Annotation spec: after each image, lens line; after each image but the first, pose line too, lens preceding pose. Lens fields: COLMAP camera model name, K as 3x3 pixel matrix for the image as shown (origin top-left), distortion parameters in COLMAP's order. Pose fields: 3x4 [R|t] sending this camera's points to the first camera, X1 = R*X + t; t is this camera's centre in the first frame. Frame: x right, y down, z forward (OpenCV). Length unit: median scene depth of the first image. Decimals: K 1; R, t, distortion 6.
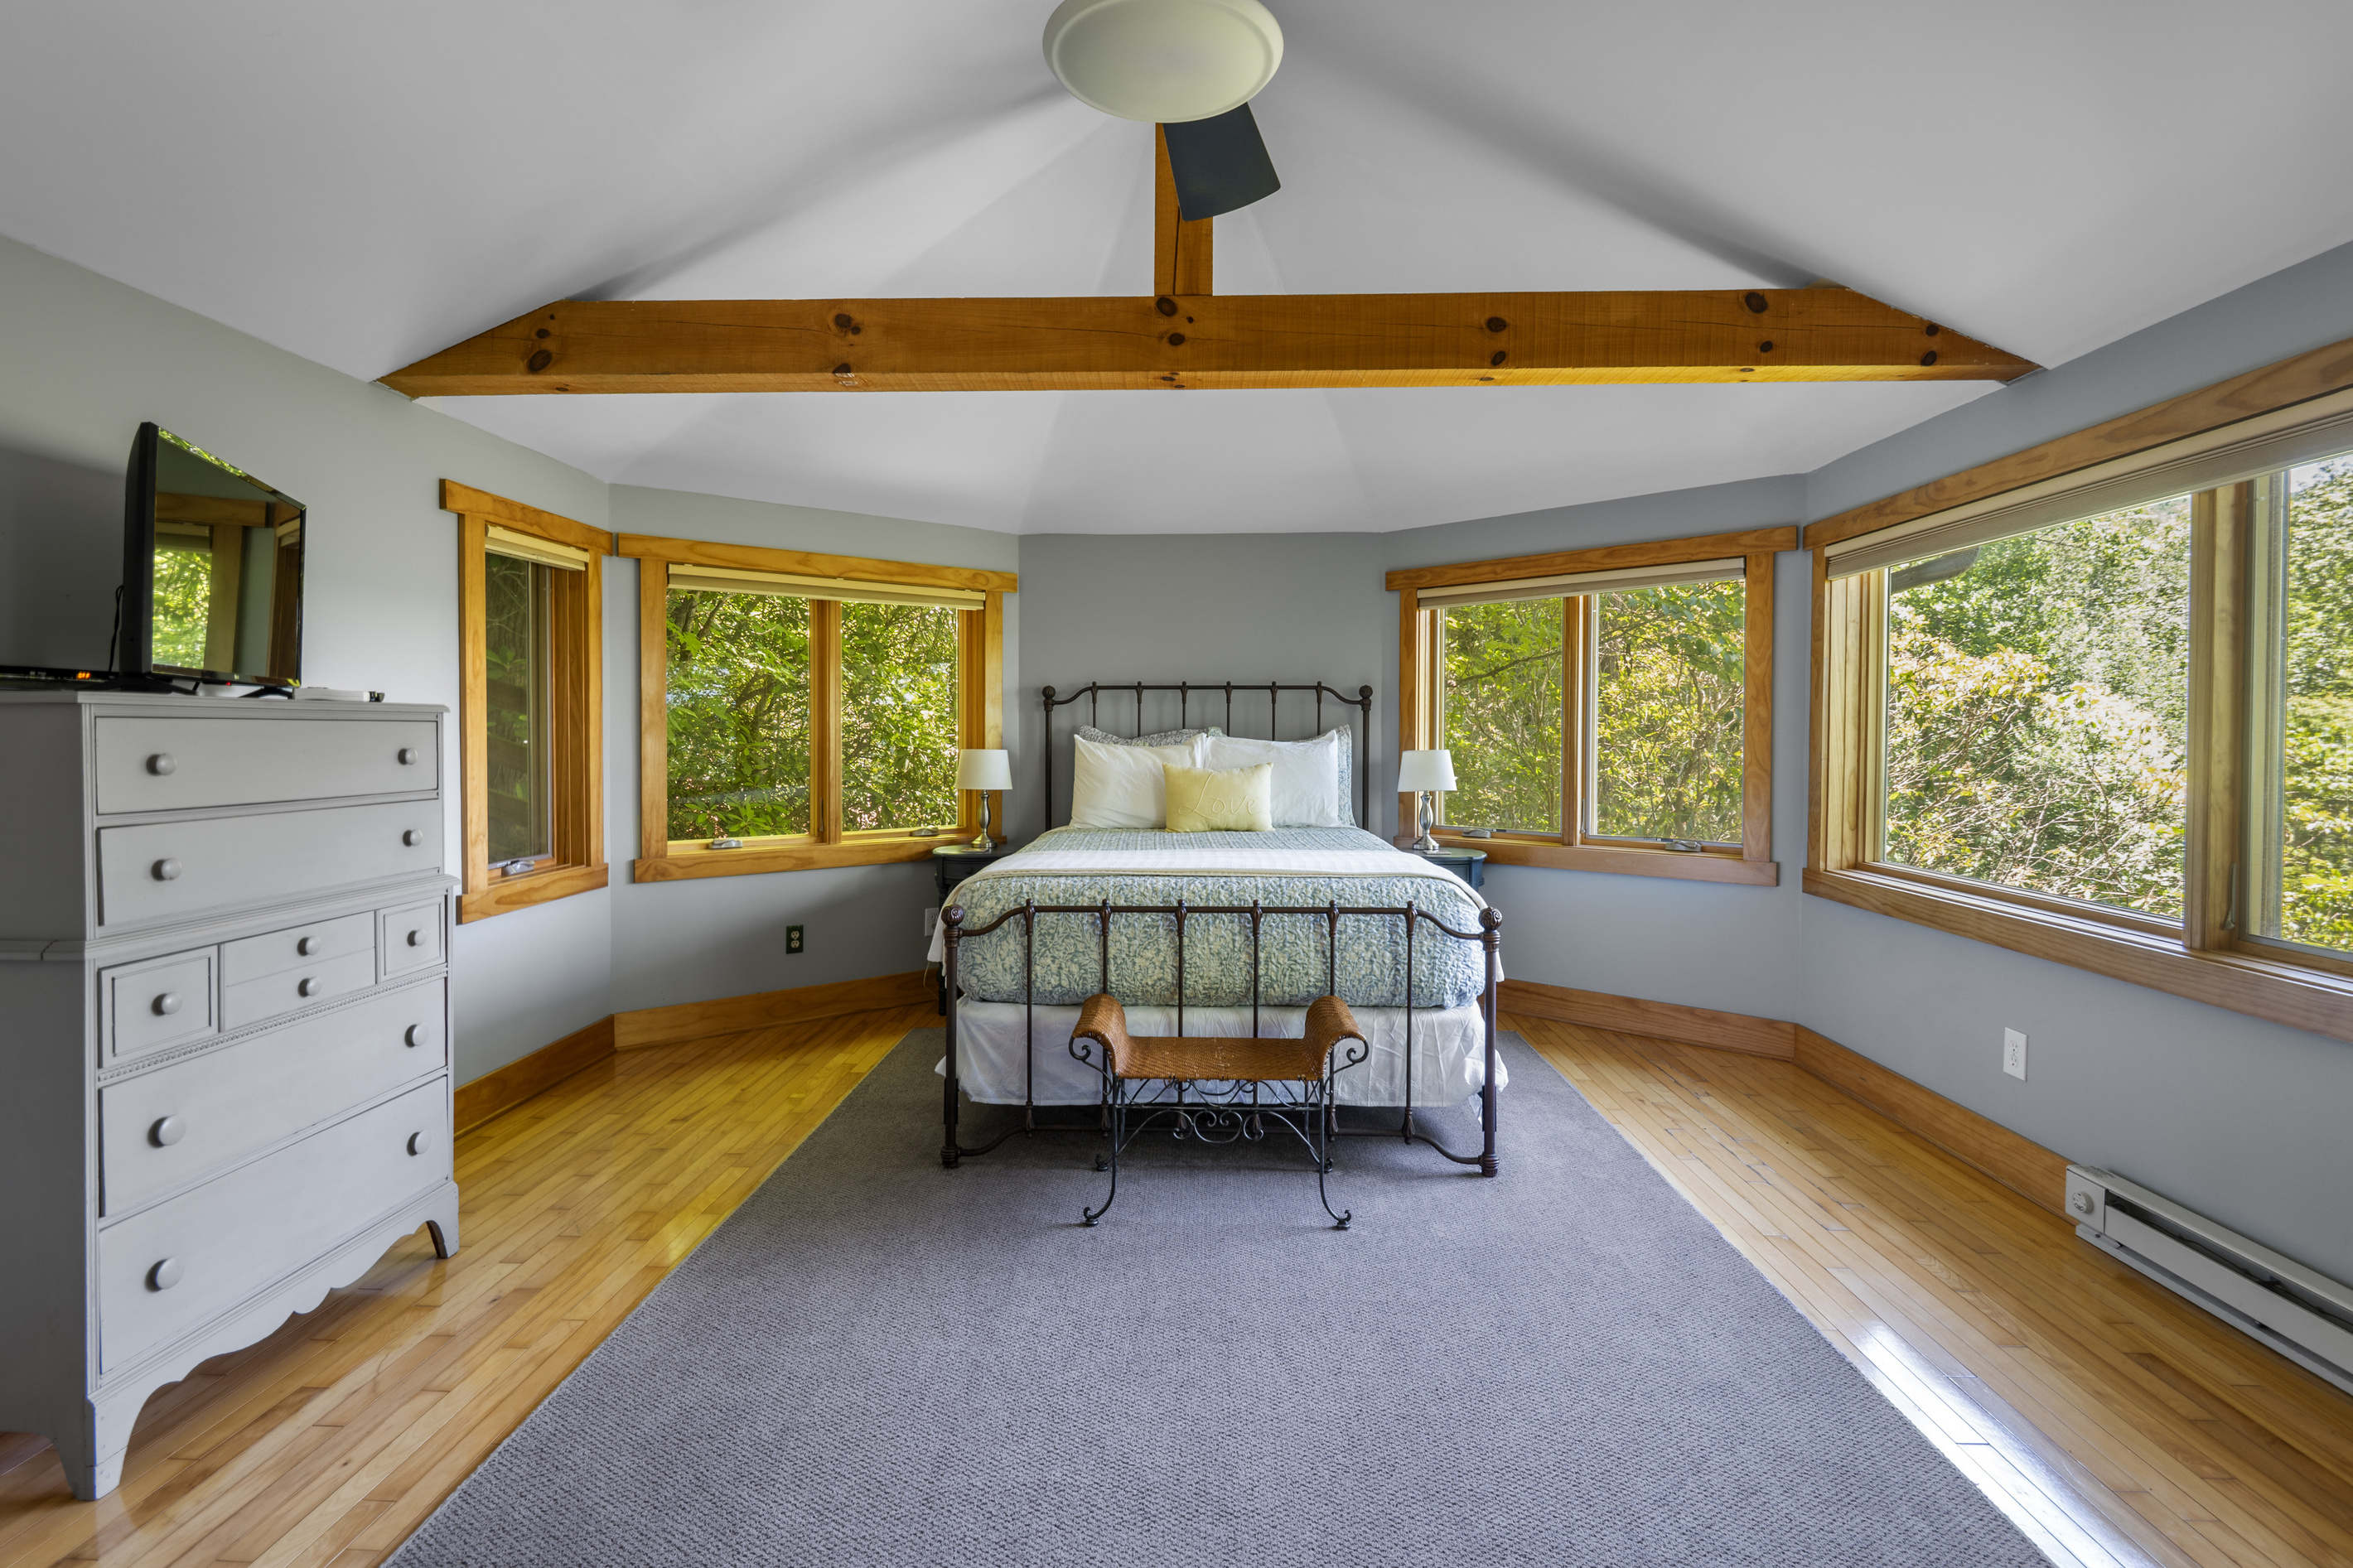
lens RADIAL K [[1079.4, 0, 1175.6], [0, 1079.4, 763.0], [0, 0, 1]] dist [0.003627, -0.006863]
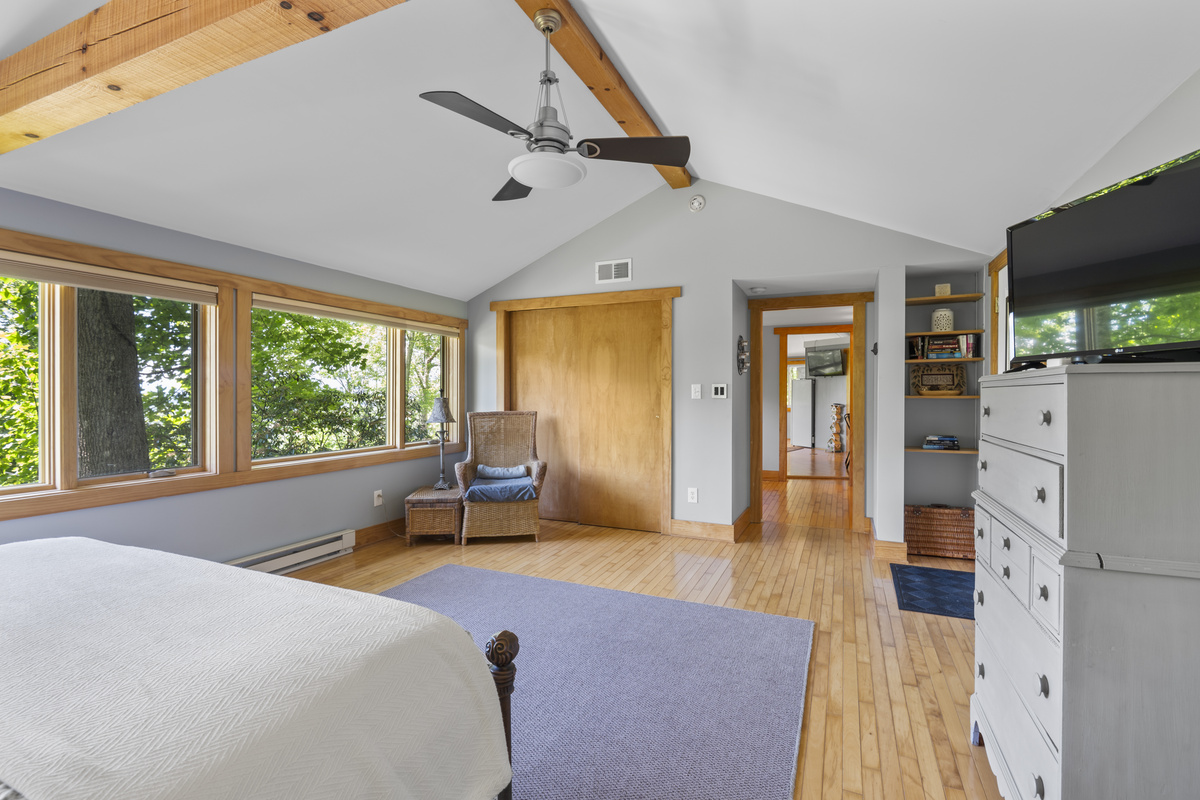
lens RADIAL K [[548.1, 0, 596.1], [0, 548.1, 404.3], [0, 0, 1]] dist [0.000722, -0.006584]
pose [[-0.924738, -0.009805, 0.380479, -0.395599], [0.006983, 0.999063, 0.042716, -0.035982], [-0.380541, 0.042158, -0.923802, 1.294535]]
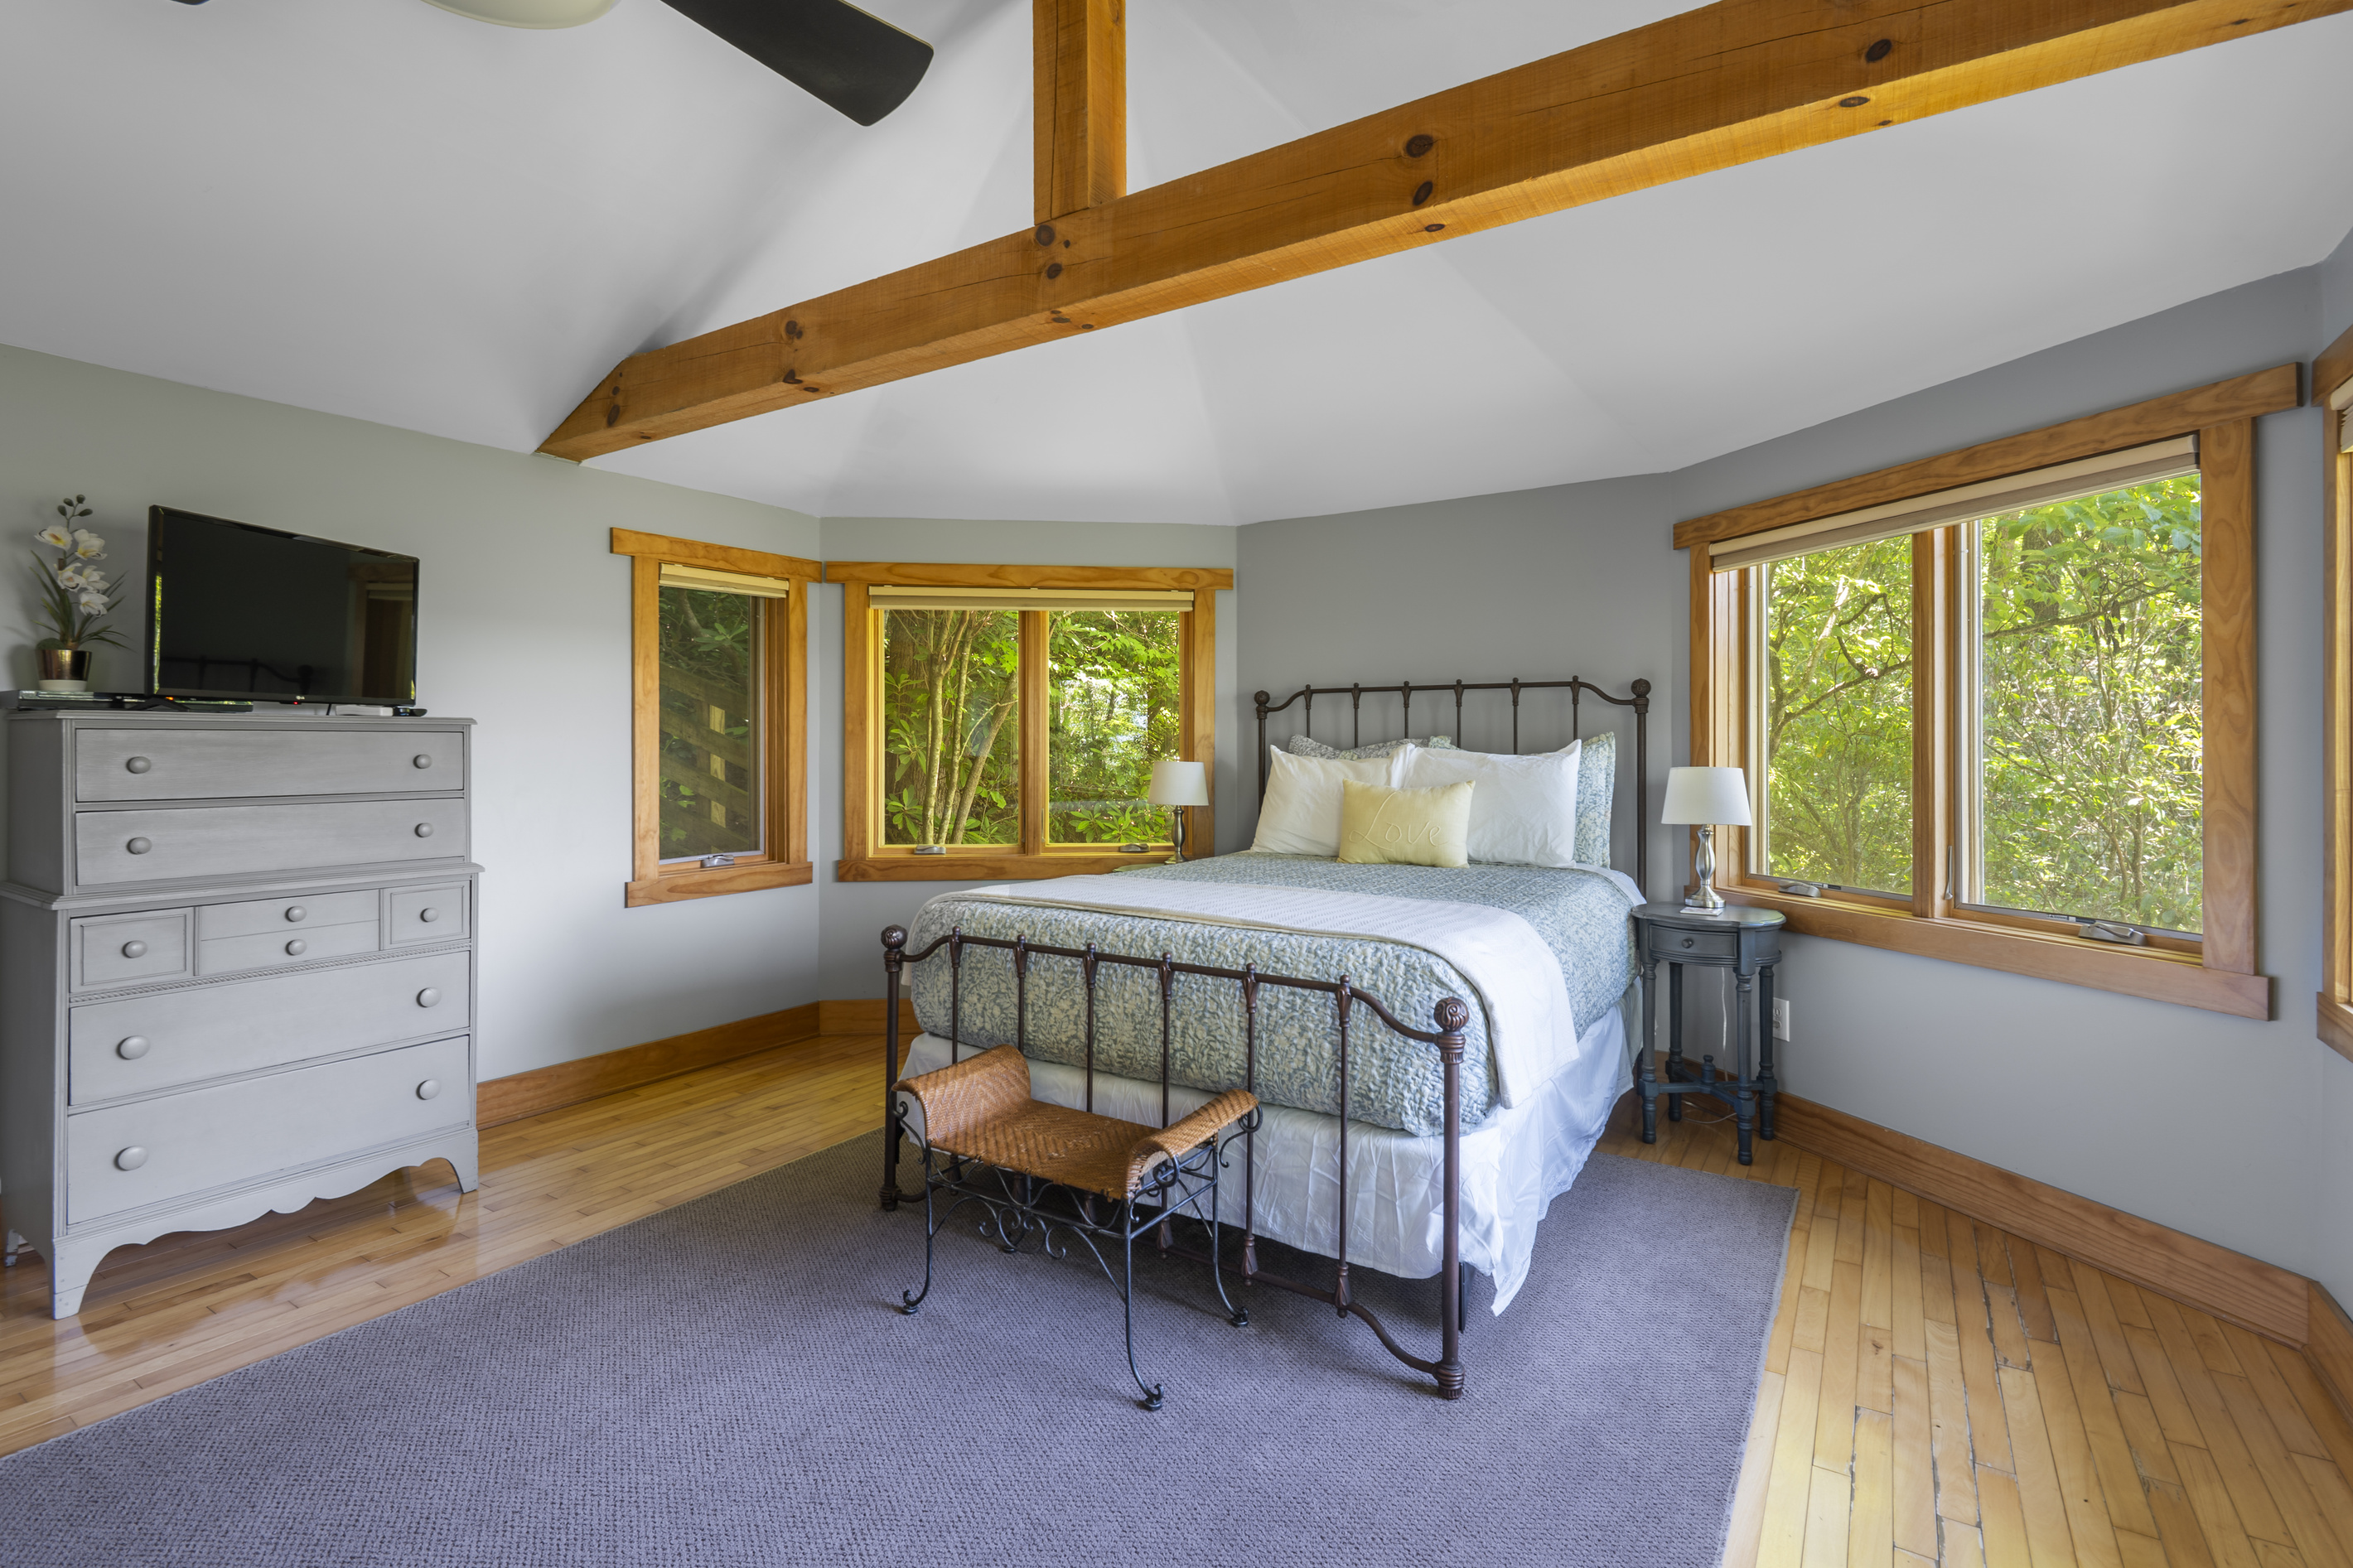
lens RADIAL K [[1101.7, 0, 1168.6], [0, 1101.7, 750.3], [0, 0, 1]] dist [0.002757, -0.006589]
pose [[0.854719, 0.002323, -0.519085, 0.485258], [-0.014729, 0.999696, -0.019779, -0.005105], [0.518881, 0.024552, 0.854494, 0.303100]]
